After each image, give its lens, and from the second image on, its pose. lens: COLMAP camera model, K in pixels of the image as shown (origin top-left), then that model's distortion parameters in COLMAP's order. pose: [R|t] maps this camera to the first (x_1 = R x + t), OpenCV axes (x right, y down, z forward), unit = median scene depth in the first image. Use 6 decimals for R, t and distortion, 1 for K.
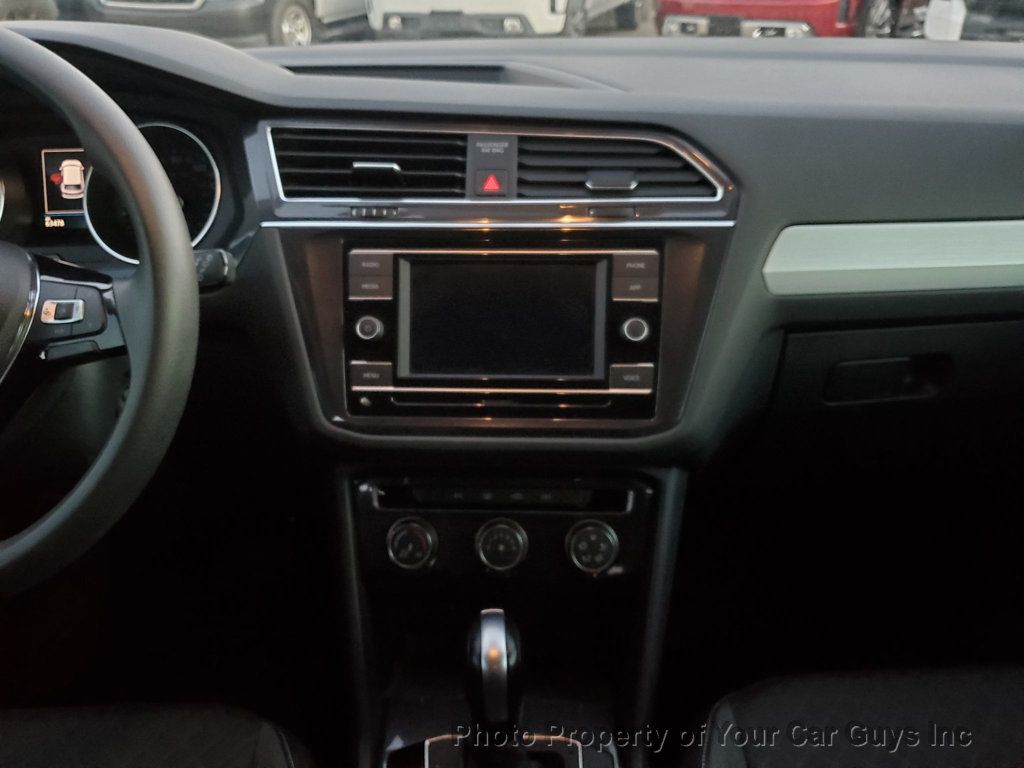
lens RADIAL K [[793.6, 0, 506.8], [0, 793.6, 383.1], [0, 0, 1]] dist [0.015043, 0.006593]
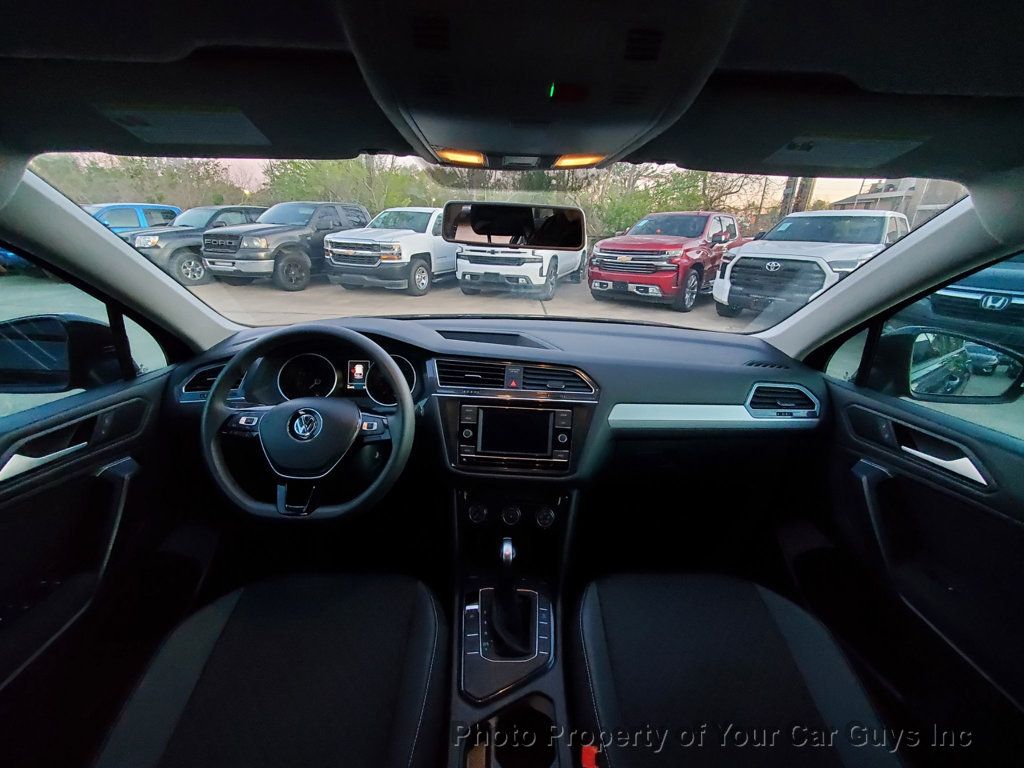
lens RADIAL K [[413.0, 0, 513.9], [0, 413.0, 394.5], [0, 0, 1]] dist [-0.000550, 0.000686]
pose [[0.999051, 0.043542, 0.000554, -0.016828], [-0.043142, 0.991442, -0.123216, -0.032253], [-0.005914, 0.123075, 0.992380, -0.453259]]
